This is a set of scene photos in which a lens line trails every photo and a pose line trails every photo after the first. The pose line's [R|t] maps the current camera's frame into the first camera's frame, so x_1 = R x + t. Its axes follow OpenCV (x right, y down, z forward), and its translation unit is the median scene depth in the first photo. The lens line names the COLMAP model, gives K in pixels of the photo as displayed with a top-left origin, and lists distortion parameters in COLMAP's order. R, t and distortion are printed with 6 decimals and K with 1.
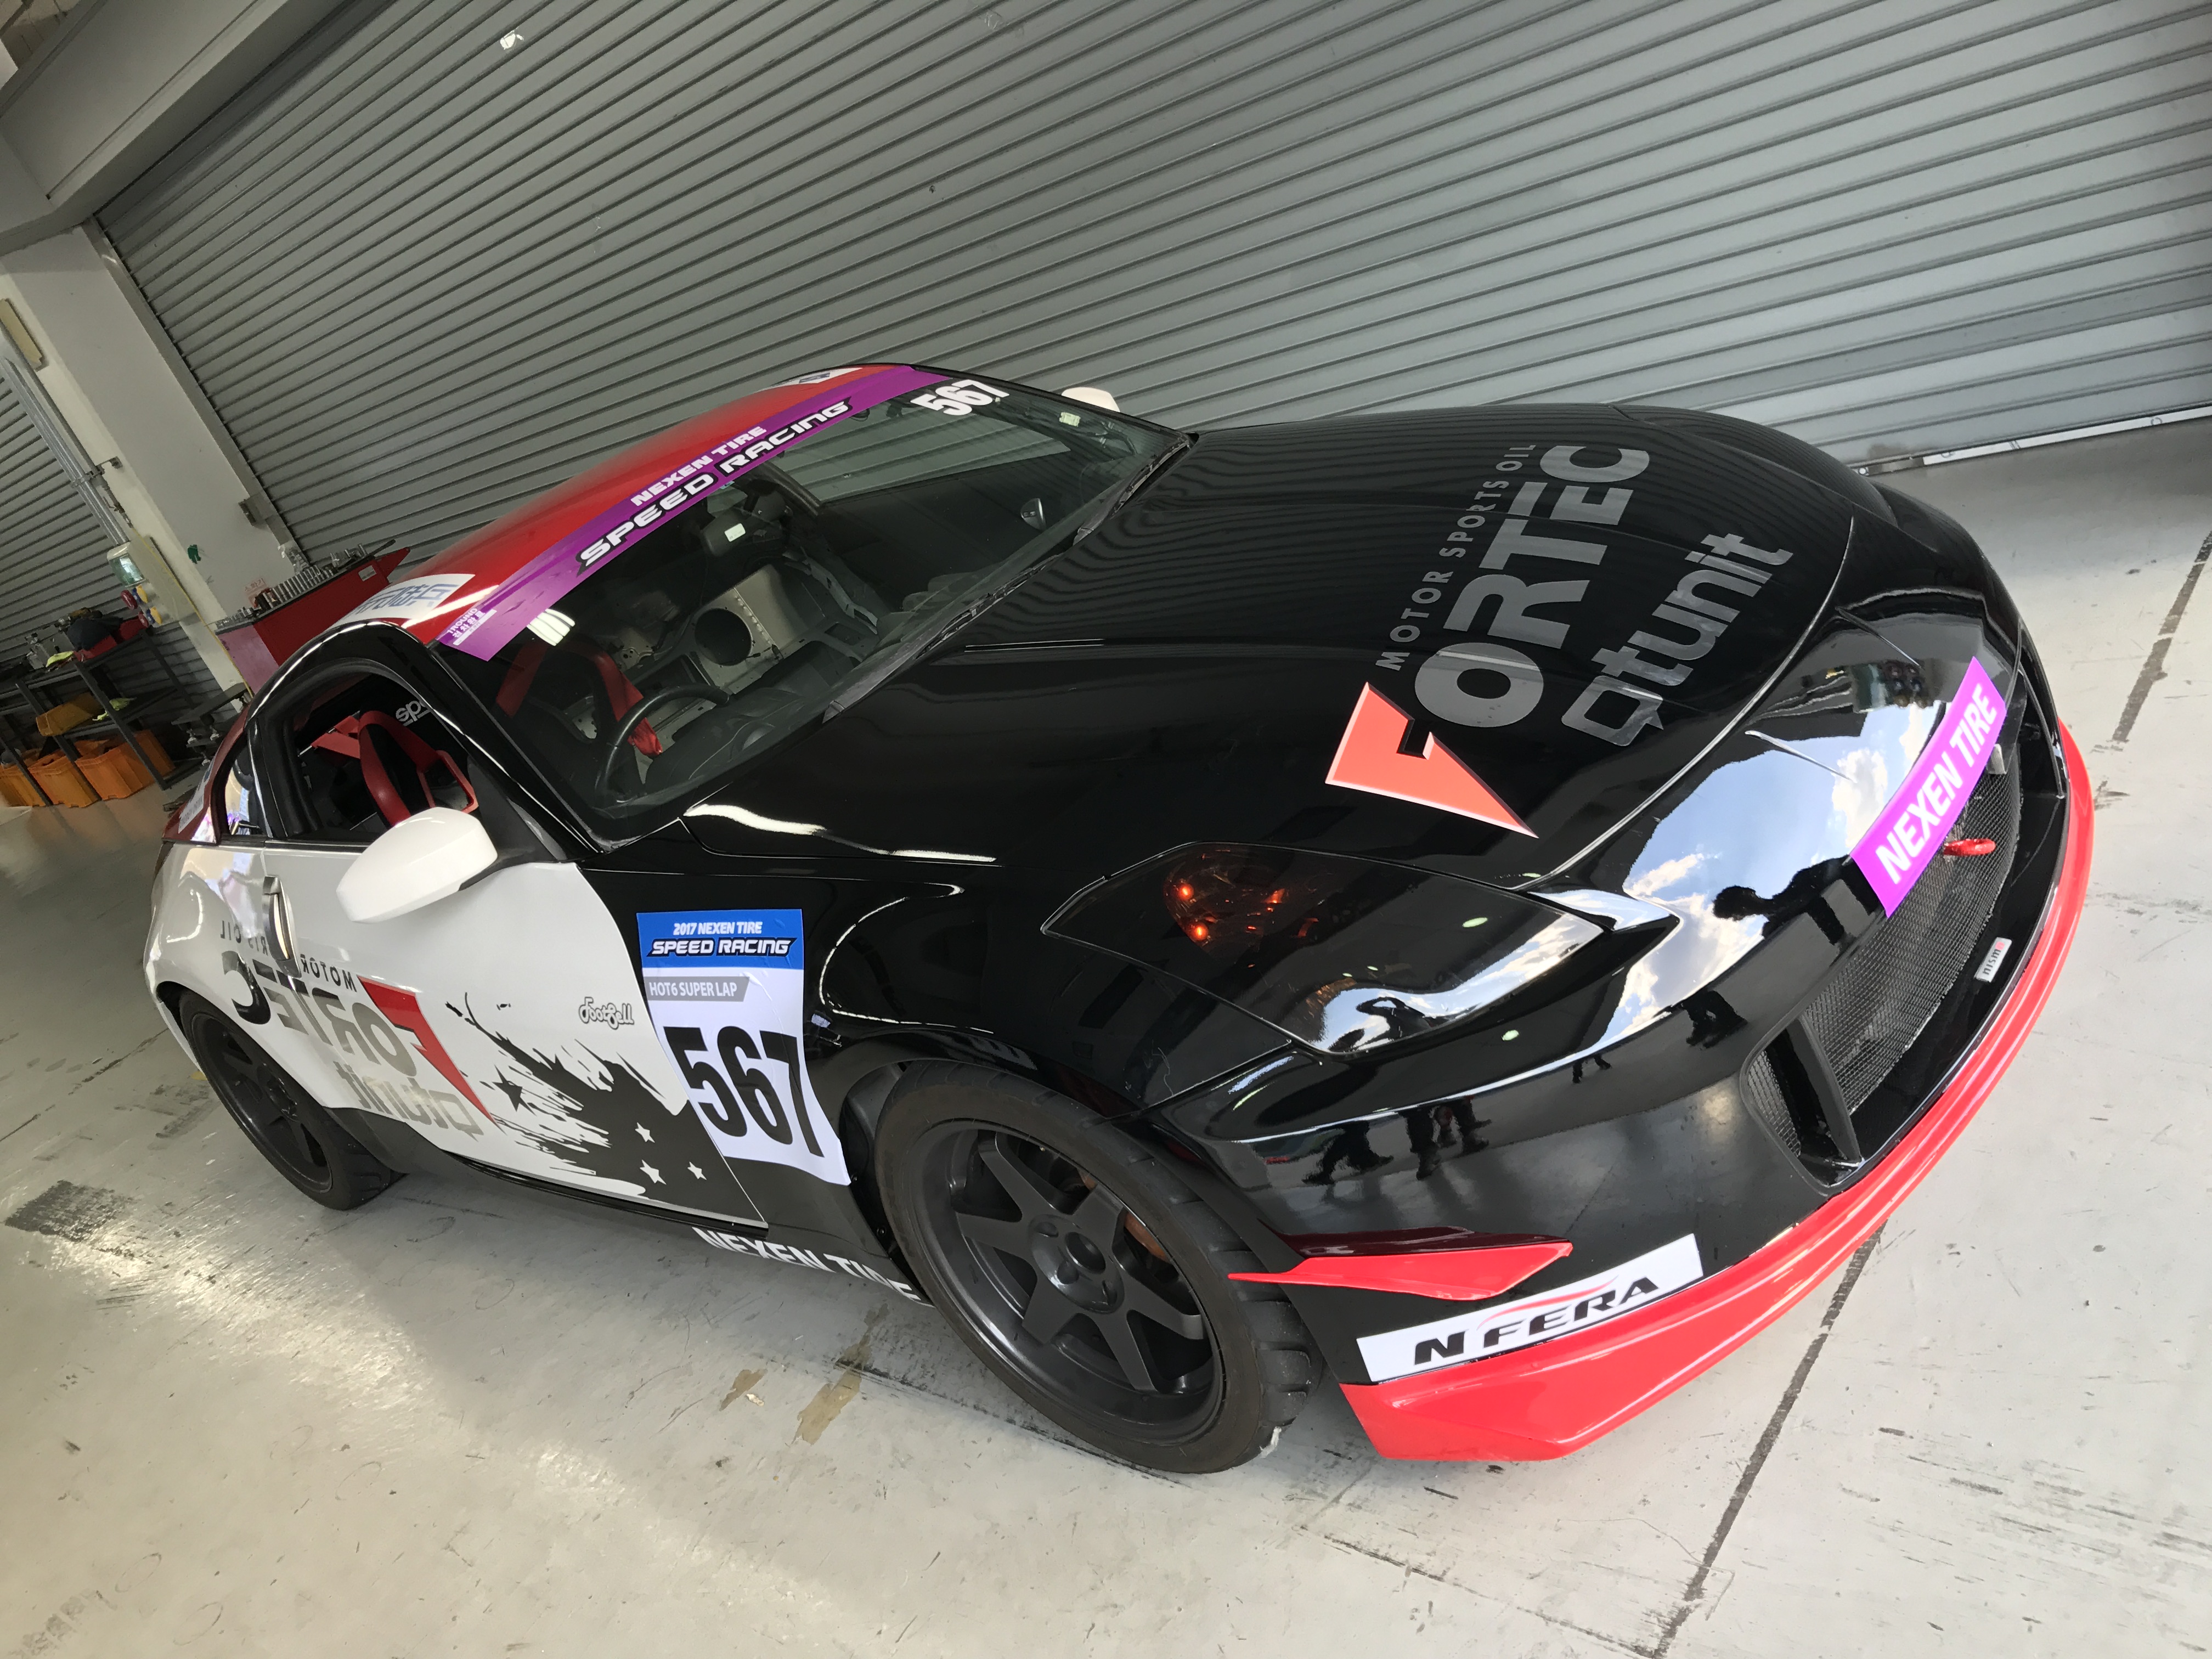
lens RADIAL K [[1658.2, 0, 1111.9], [0, 1658.2, 840.7], [0, 0, 1]] dist [0.048738, -0.045958]
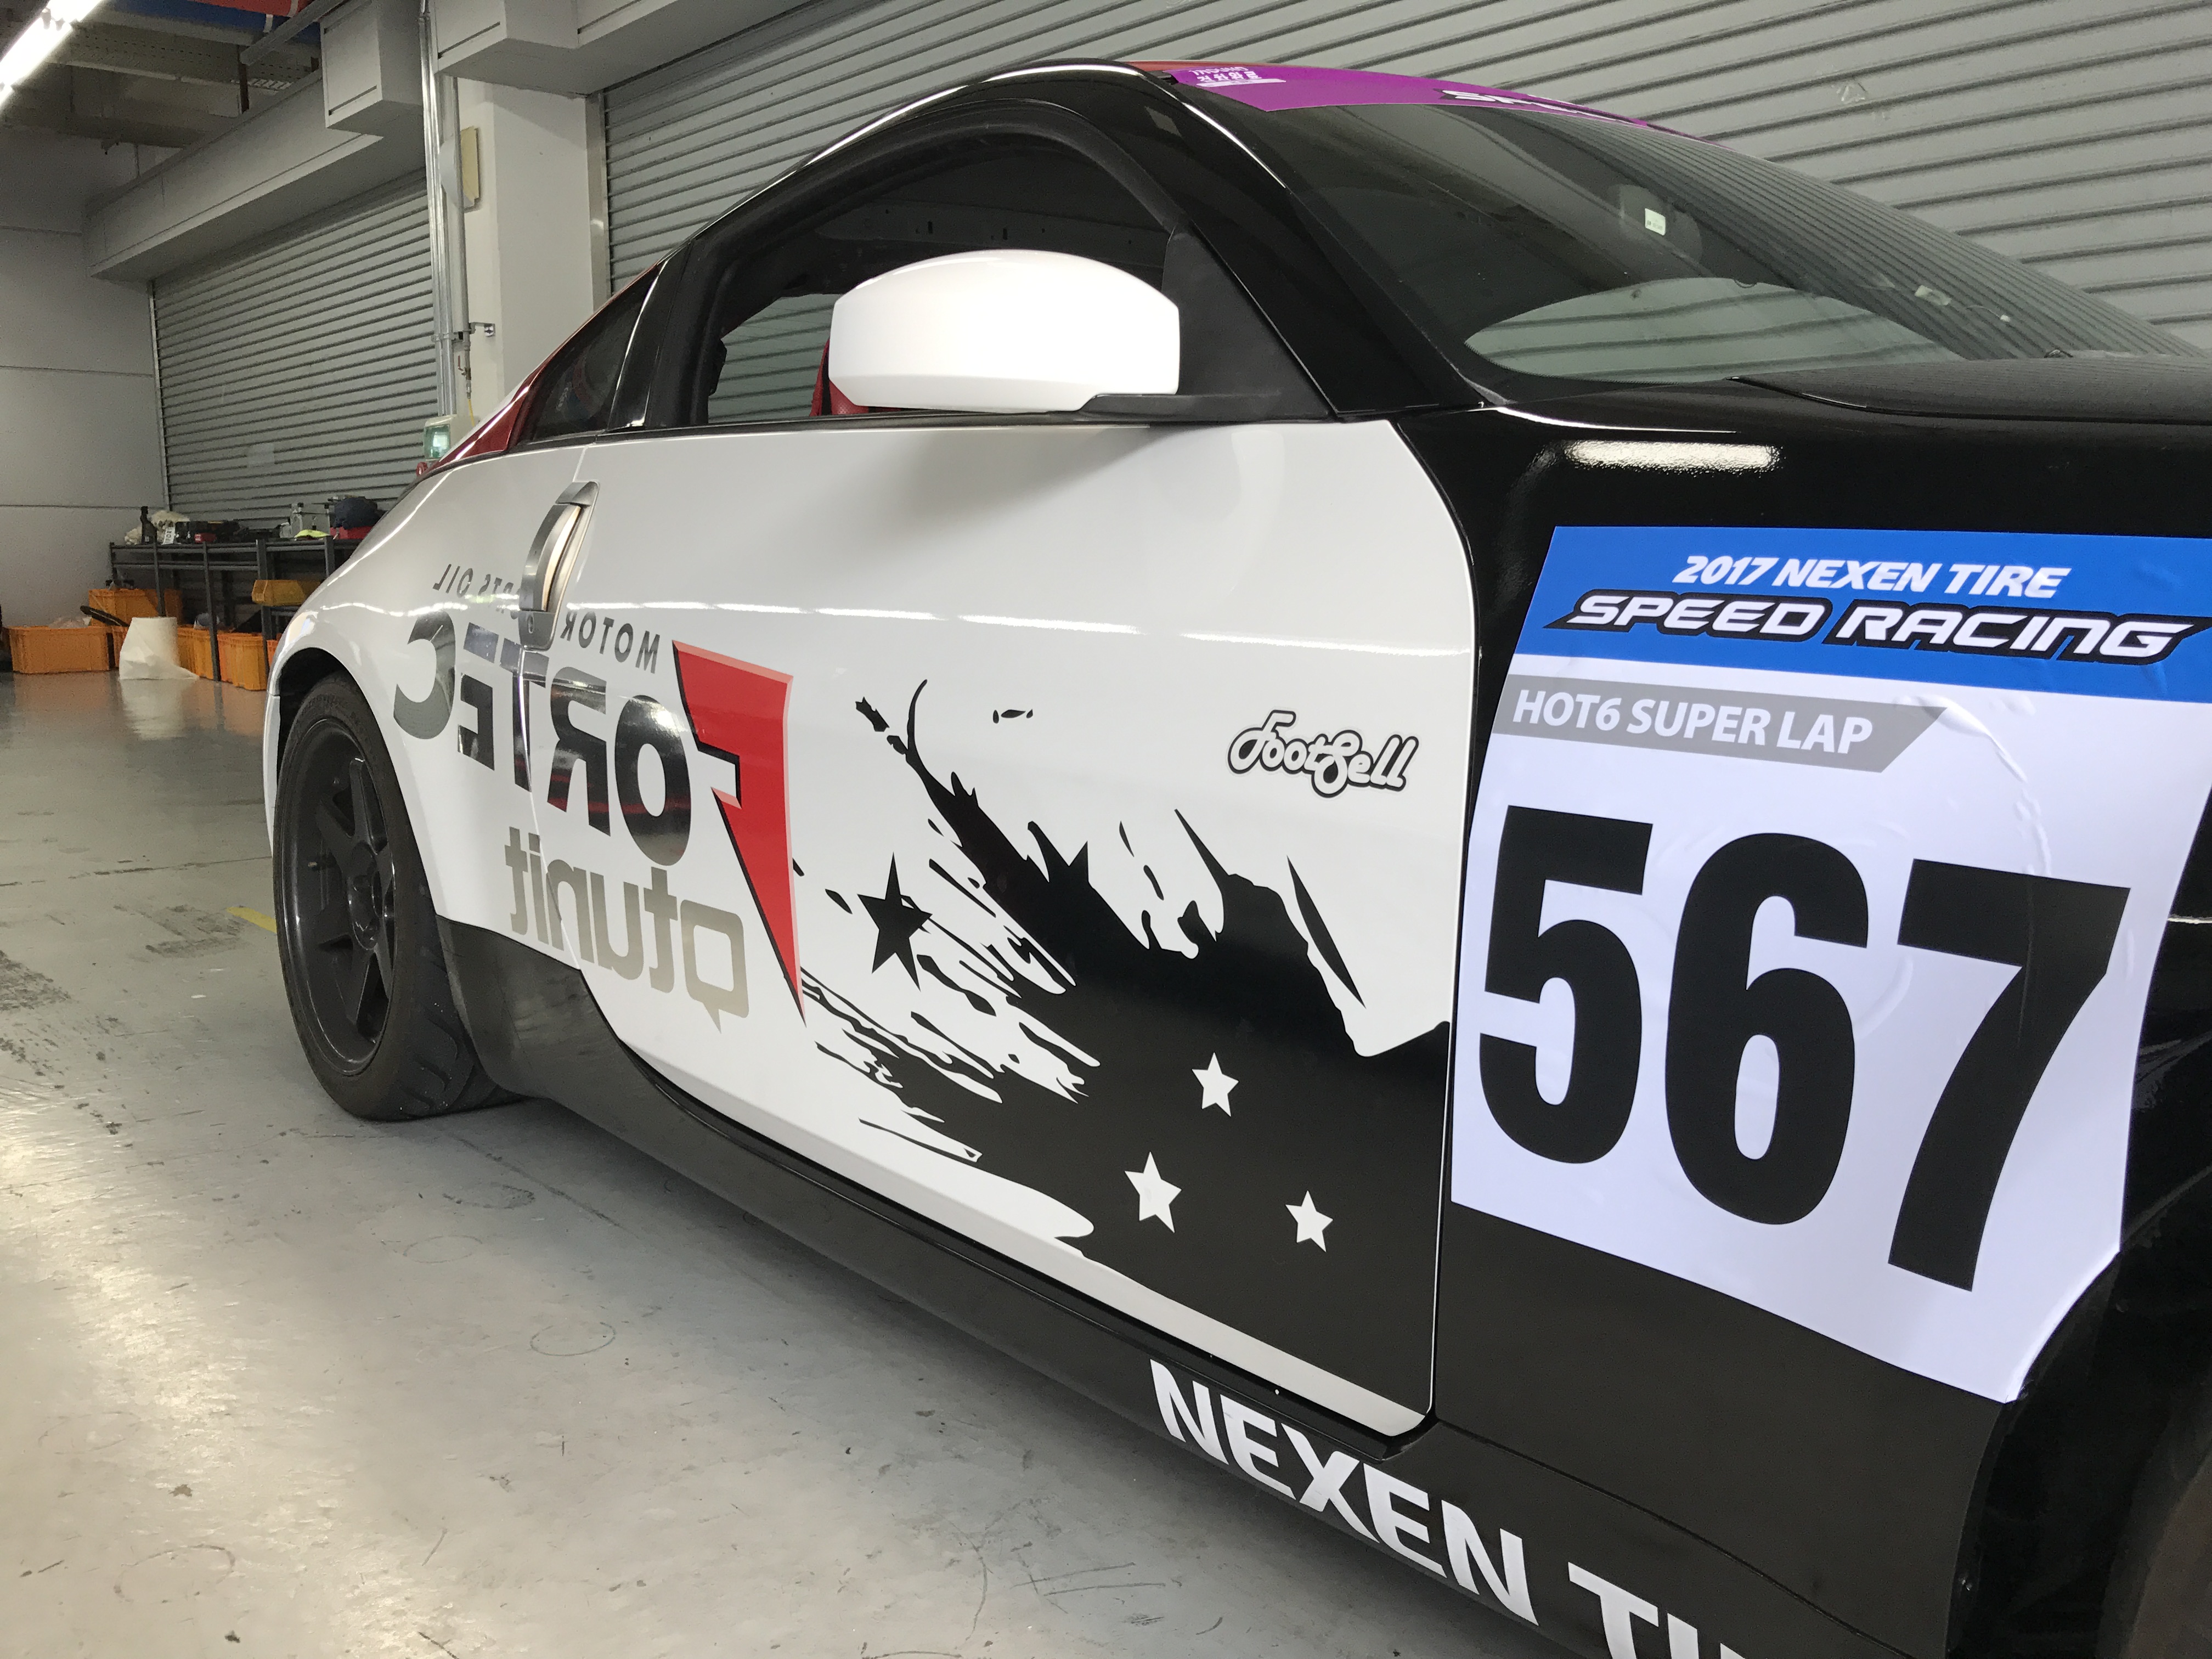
lens RADIAL K [[1658.2, 0, 1111.9], [0, 1658.2, 840.7], [0, 0, 1]] dist [0.048738, -0.045958]
pose [[0.911104, 0.401322, -0.093972, -0.290878], [-0.412177, 0.886817, -0.208965, 0.219780], [-0.000526, 0.229122, 0.973398, 0.580710]]
